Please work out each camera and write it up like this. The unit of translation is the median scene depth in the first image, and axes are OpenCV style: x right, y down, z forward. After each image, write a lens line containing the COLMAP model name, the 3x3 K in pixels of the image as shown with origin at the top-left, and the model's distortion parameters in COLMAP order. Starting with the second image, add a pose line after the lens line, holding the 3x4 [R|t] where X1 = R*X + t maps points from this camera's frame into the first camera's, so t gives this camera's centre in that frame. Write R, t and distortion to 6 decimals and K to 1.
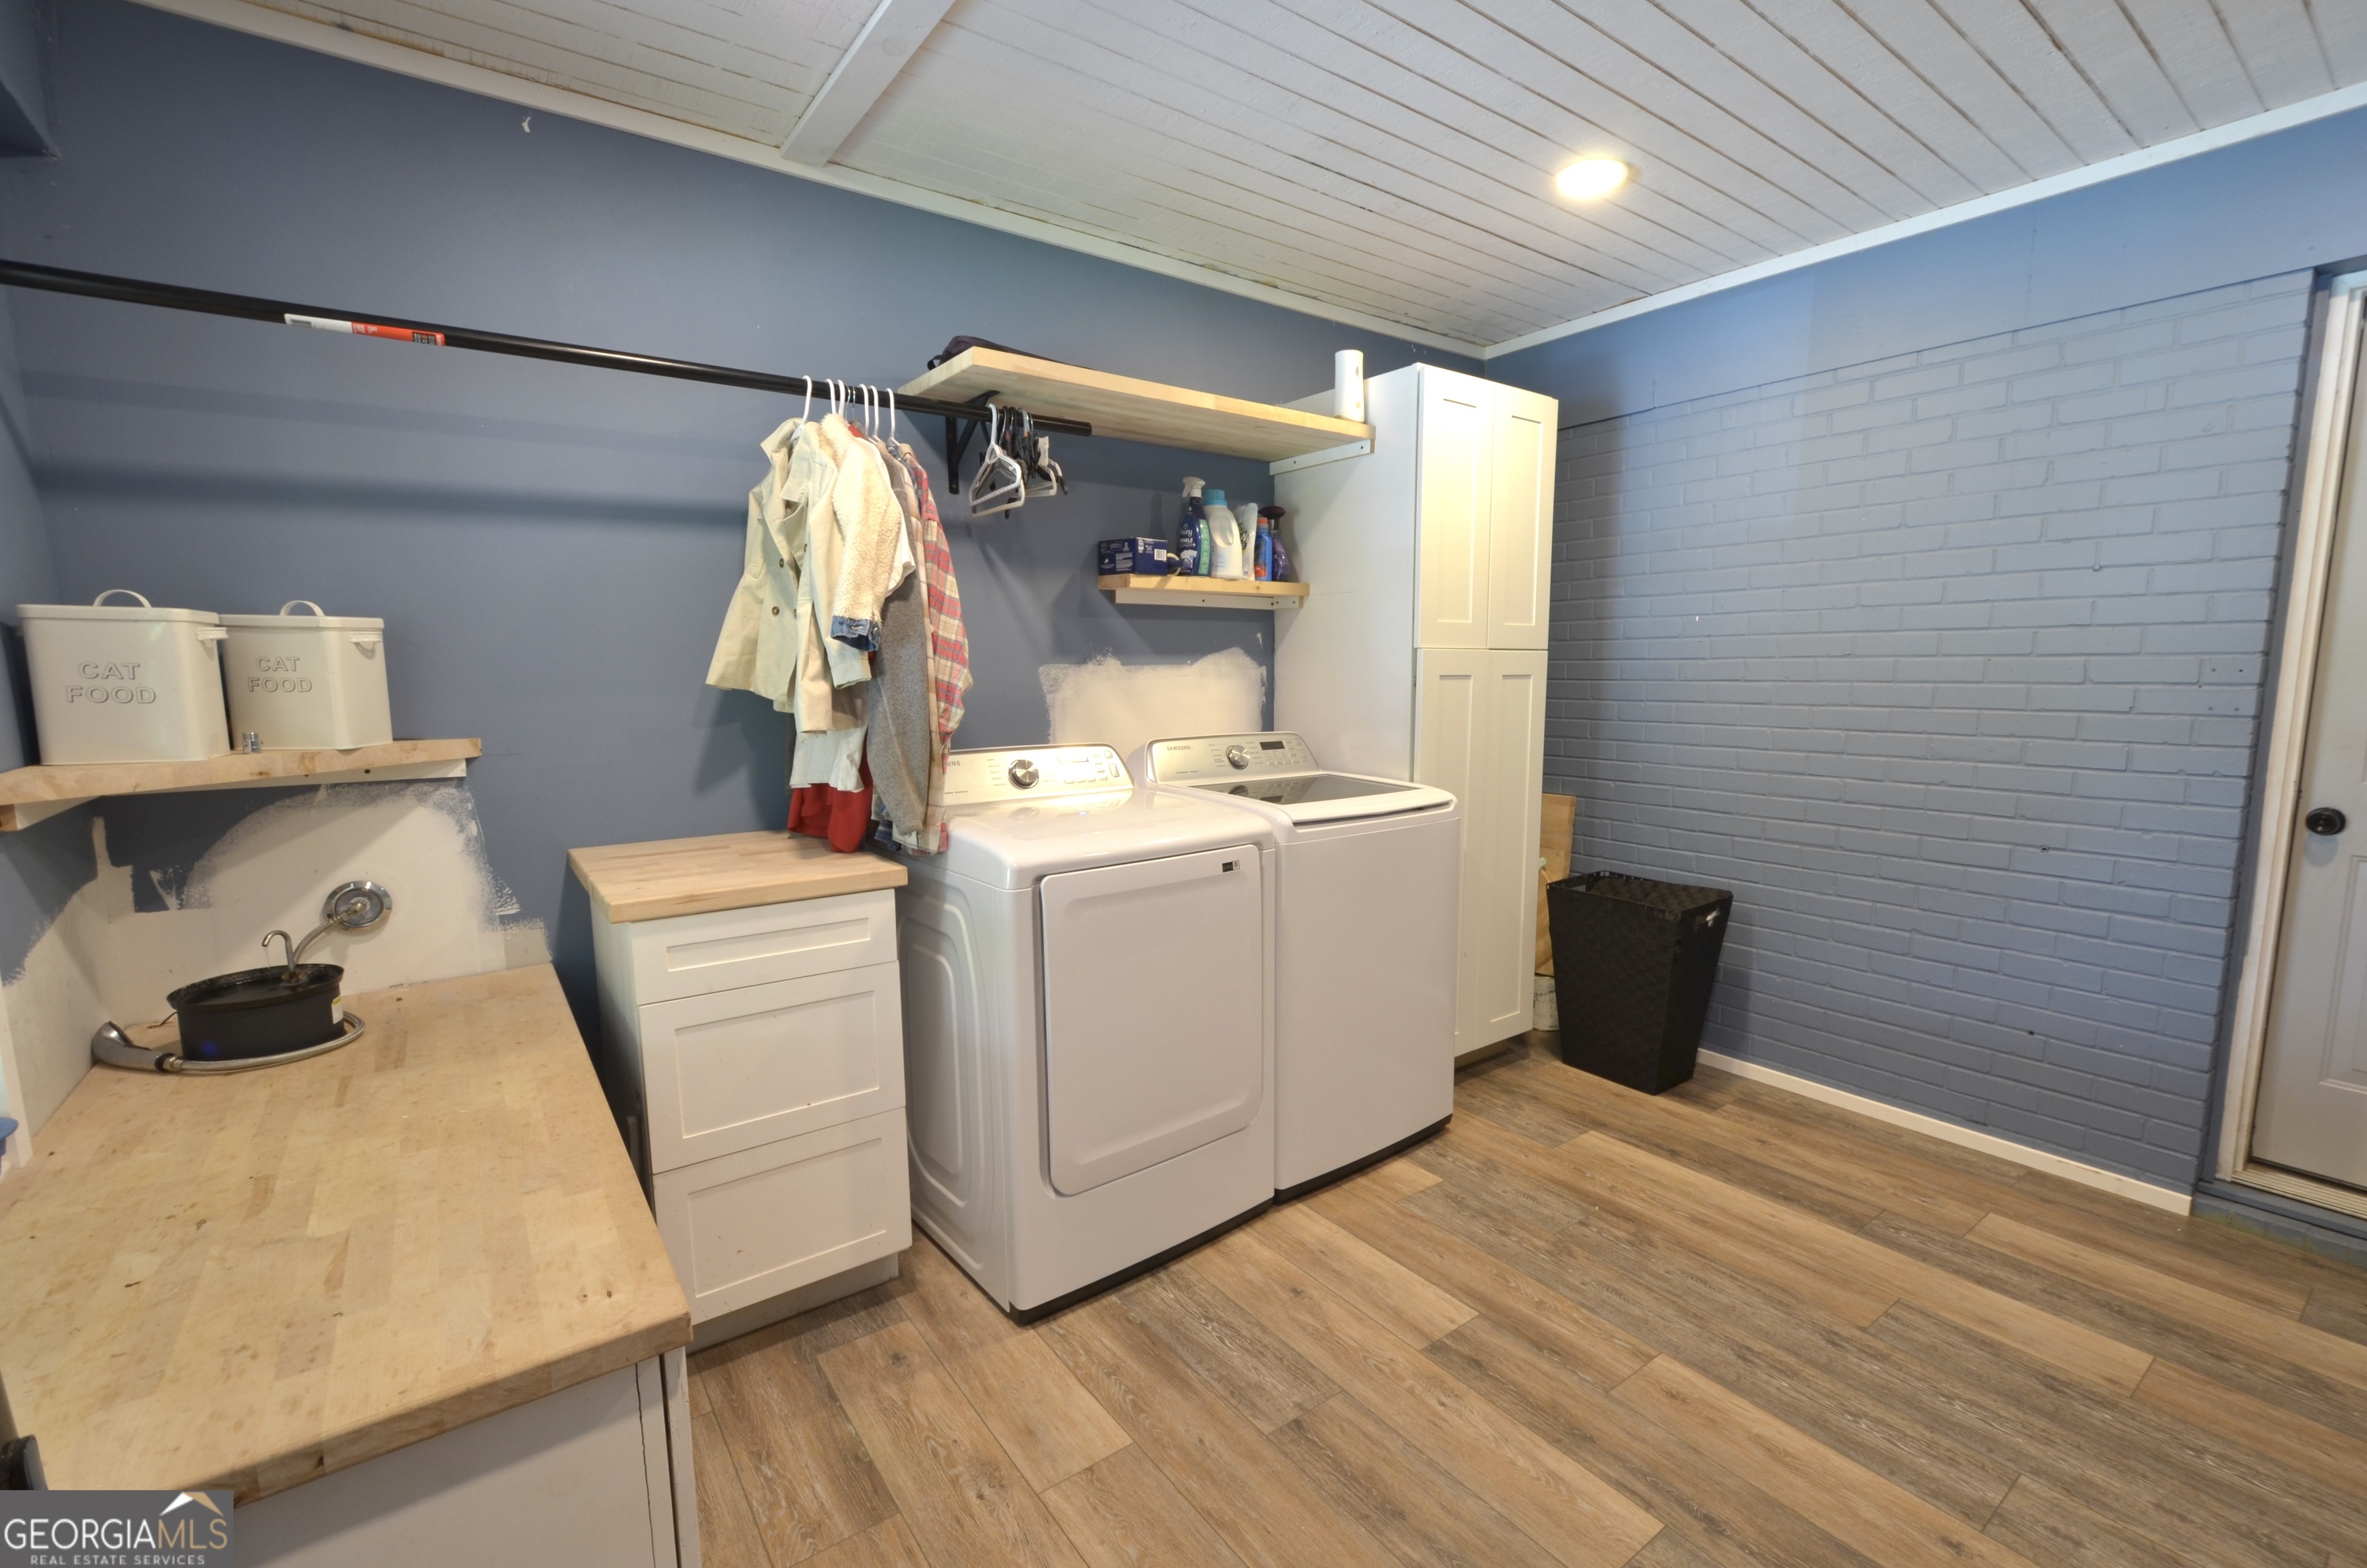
lens RADIAL K [[1026.4, 0, 1293.3], [0, 1026.4, 785.4], [0, 0, 1]] dist [0.007981, -0.004415]
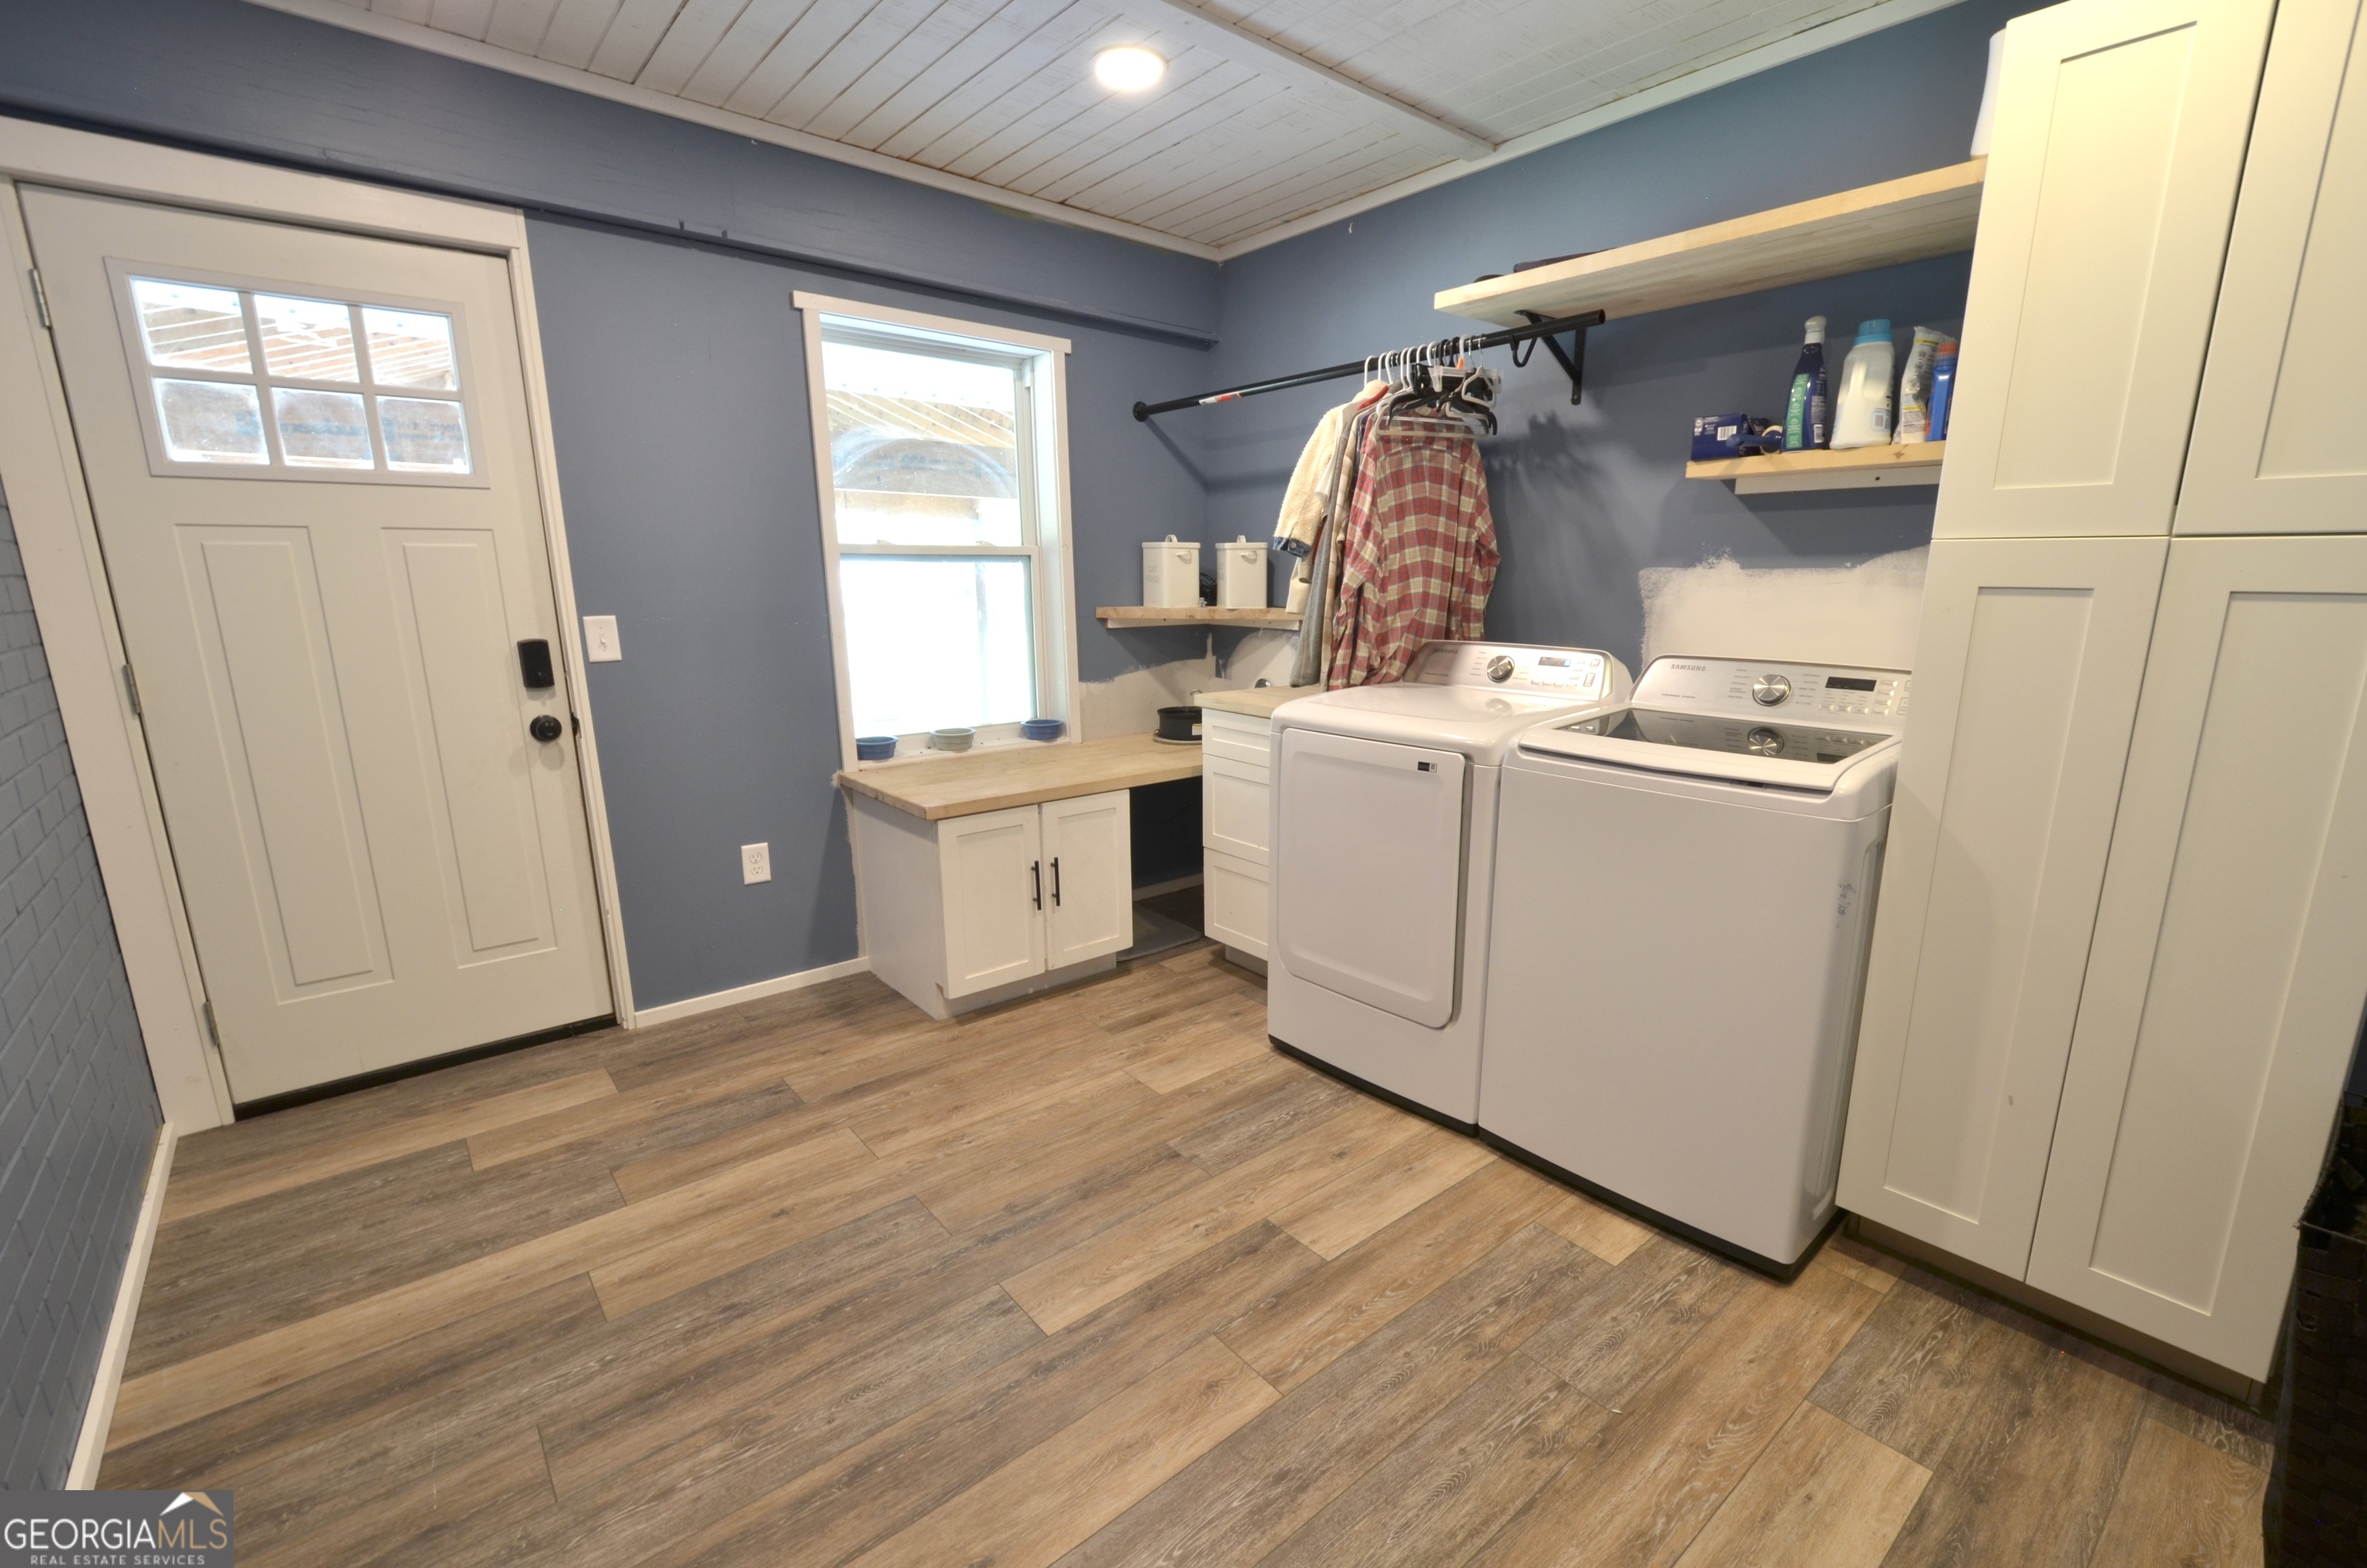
lens RADIAL K [[1026.4, 0, 1197.9], [0, 1026.4, 794.2], [0, 0, 1]] dist [0.007981, -0.004415]
pose [[0.009342, 0.214711, -0.976633, 0.989292], [-0.122619, 0.969551, 0.211981, -0.087853], [0.992410, 0.117773, 0.035385, 0.777588]]
